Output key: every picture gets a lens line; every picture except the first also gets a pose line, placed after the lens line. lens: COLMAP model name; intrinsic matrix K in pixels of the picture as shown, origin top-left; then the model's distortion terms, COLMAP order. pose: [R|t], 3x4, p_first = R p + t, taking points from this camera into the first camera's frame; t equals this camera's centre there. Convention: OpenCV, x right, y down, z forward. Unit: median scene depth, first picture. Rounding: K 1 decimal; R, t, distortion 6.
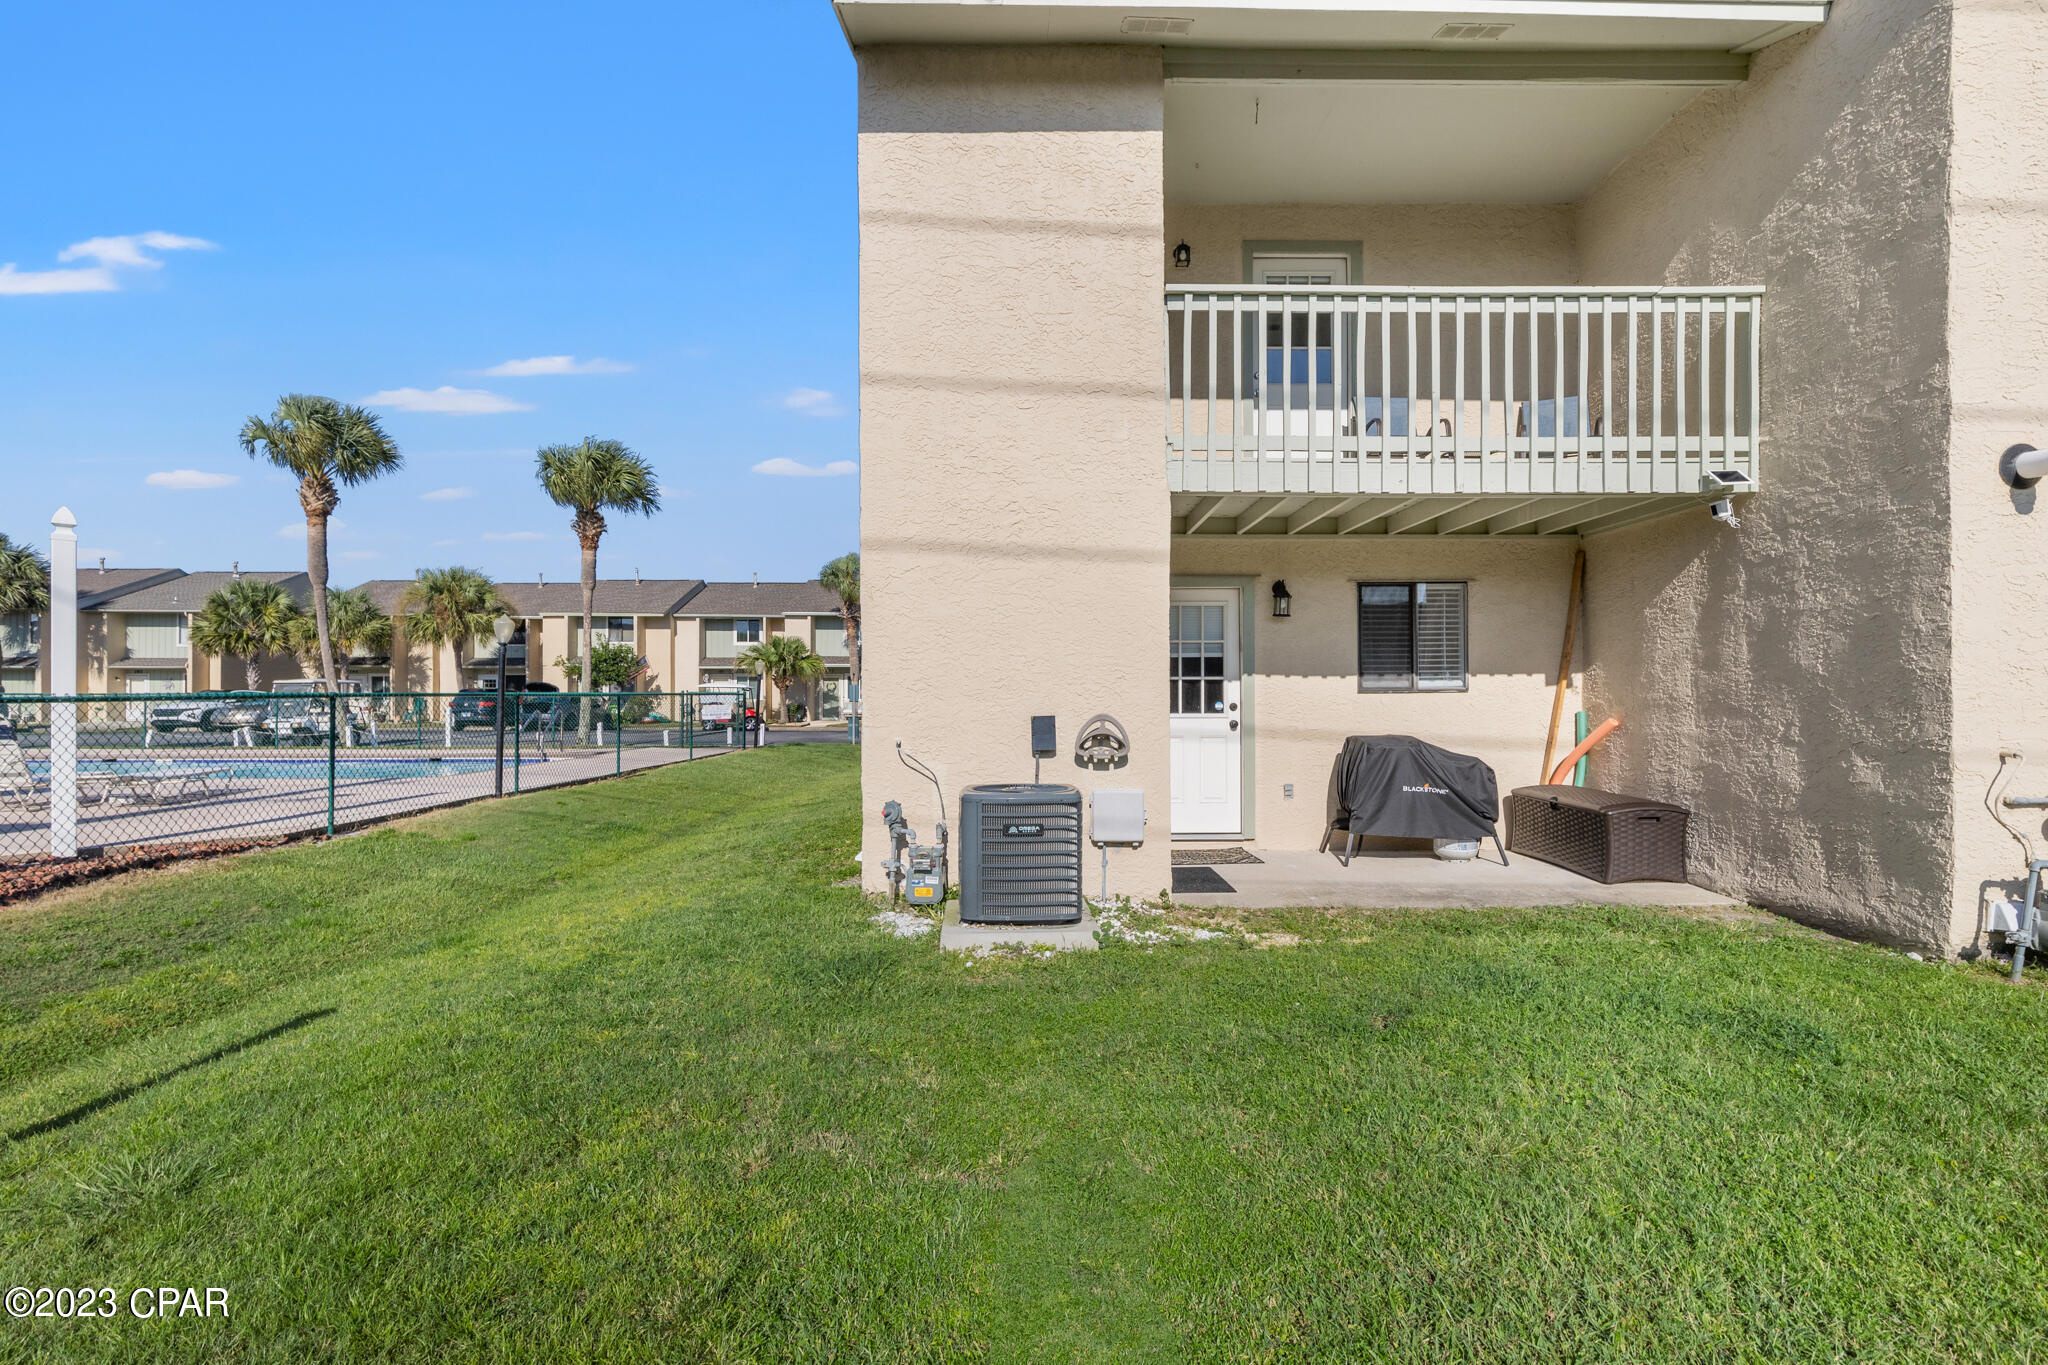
lens RADIAL K [[945.6, 0, 1031.0], [0, 945.6, 687.1], [0, 0, 1]] dist [-0.003722, 0.000466]
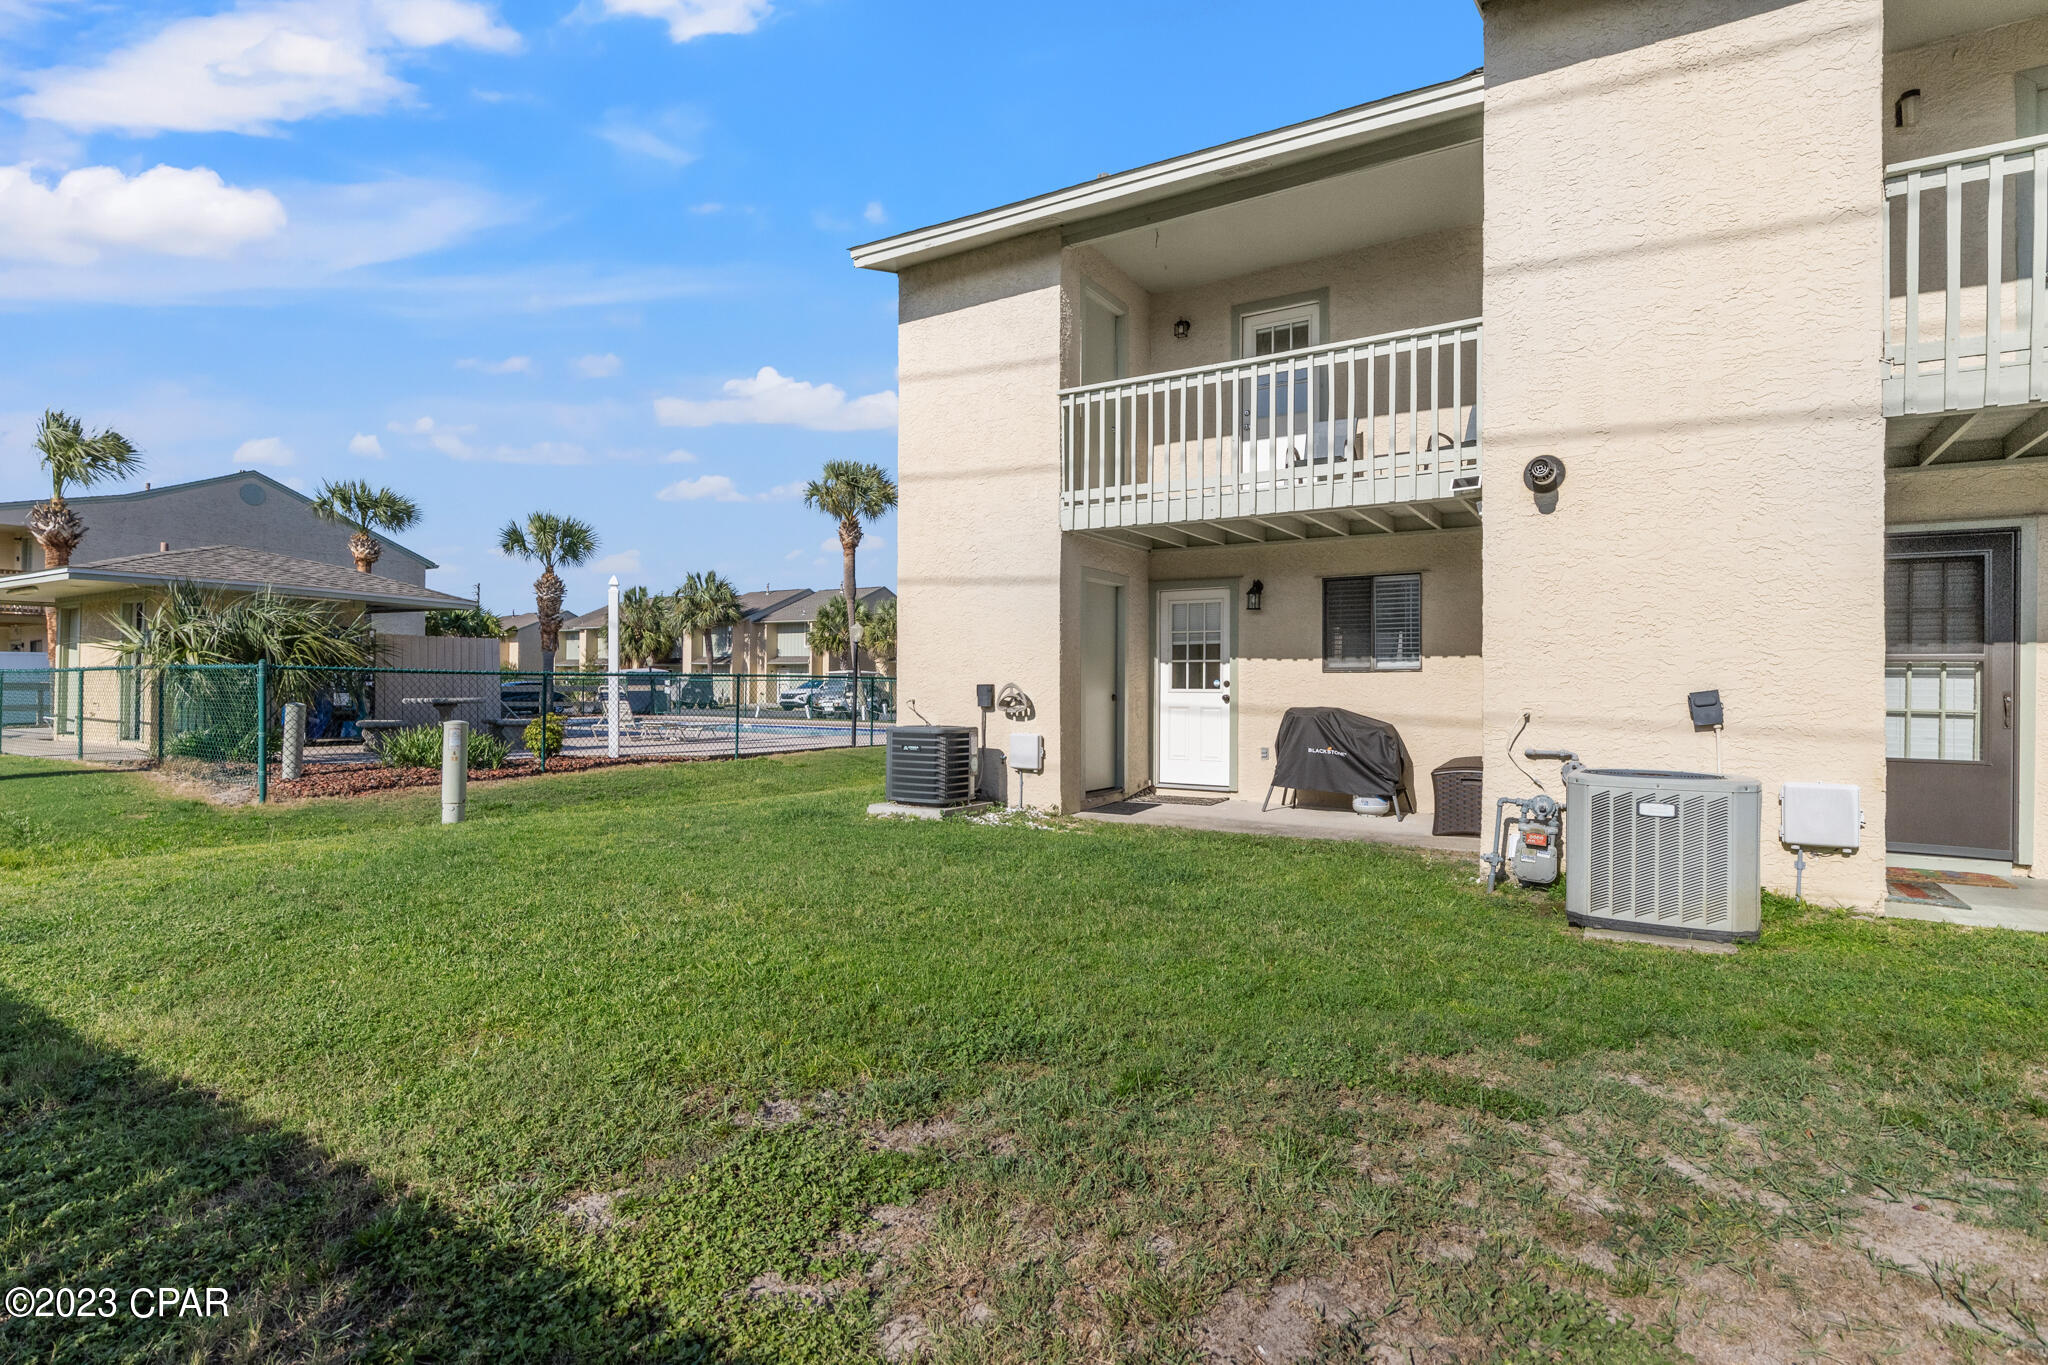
lens RADIAL K [[1033.4, 0, 1019.6], [0, 1033.4, 680.1], [0, 0, 1]] dist [-0.001830, 0.000968]
pose [[0.838781, 0.002927, -0.544460, 0.728303], [-0.004454, 0.999989, -0.001486, 0.019175], [0.544450, 0.003671, 0.838785, -0.282640]]
